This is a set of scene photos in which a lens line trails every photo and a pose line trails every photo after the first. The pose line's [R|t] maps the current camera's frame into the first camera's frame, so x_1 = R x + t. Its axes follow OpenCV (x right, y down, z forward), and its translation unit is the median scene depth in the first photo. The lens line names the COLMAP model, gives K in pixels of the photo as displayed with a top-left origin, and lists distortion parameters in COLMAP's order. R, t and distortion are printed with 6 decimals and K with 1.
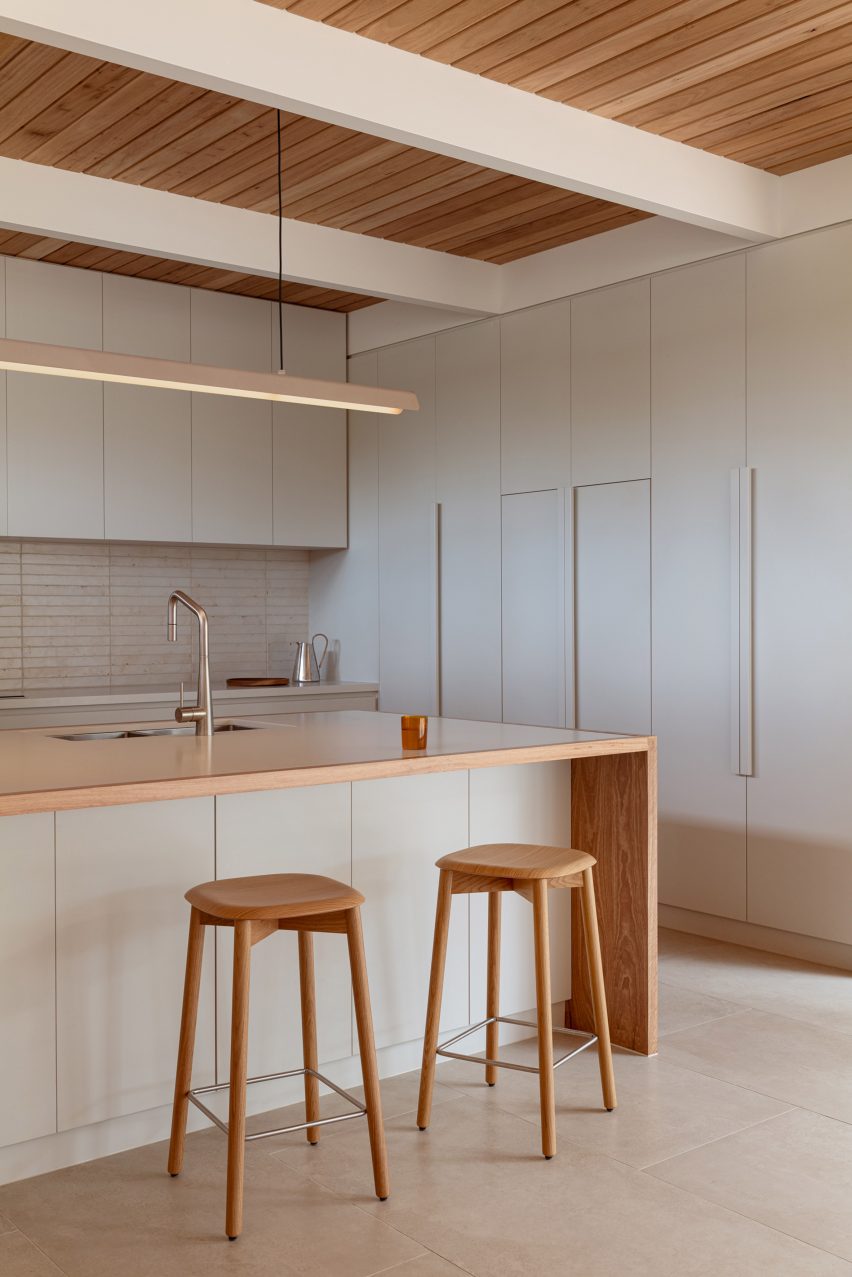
lens RADIAL K [[1293.9, 0, 426.6], [0, 1293.9, 634.4], [0, 0, 1]] dist [-0.047704, 0.000000]
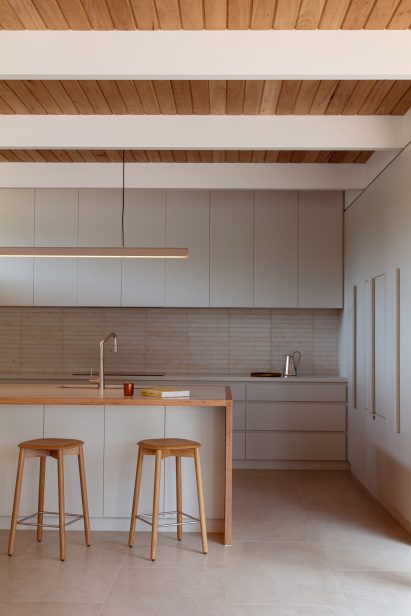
lens RADIAL K [[807.5, 0, 206.0], [0, 807.5, 307.5], [0, 0, 1]] dist [-0.032921, 0.000000]
pose [[0.757013, -0.014089, -0.653248, 0.617100], [-0.021000, 0.998726, -0.045876, -0.008286], [0.653062, 0.048447, 0.755753, -0.056994]]
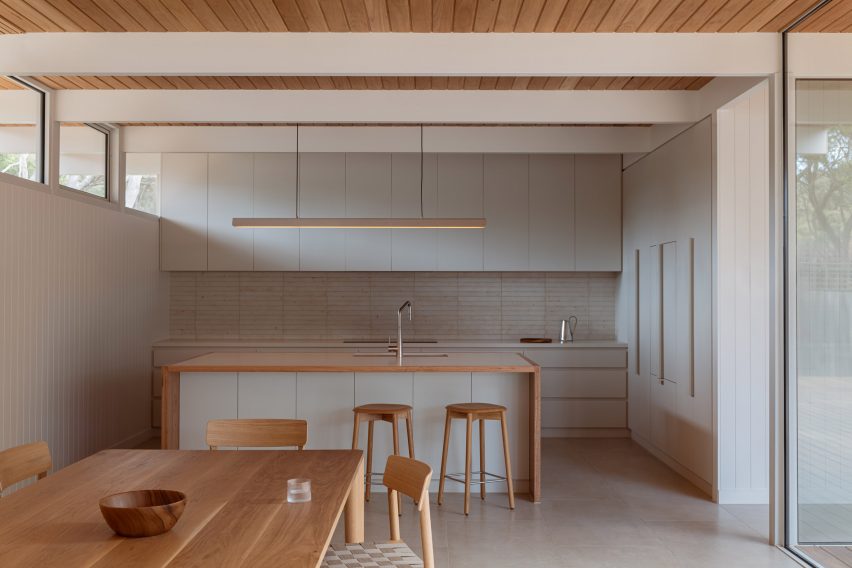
lens RADIAL K [[997.3, 0, 424.1], [0, 997.3, 285.8], [0, 0, 1]] dist [-0.002637, 0.000000]
pose [[0.771408, 0.000649, -0.636341, 0.688279], [-0.013518, 0.999791, -0.015368, -0.020798], [0.636197, 0.020457, 0.771255, -0.327459]]
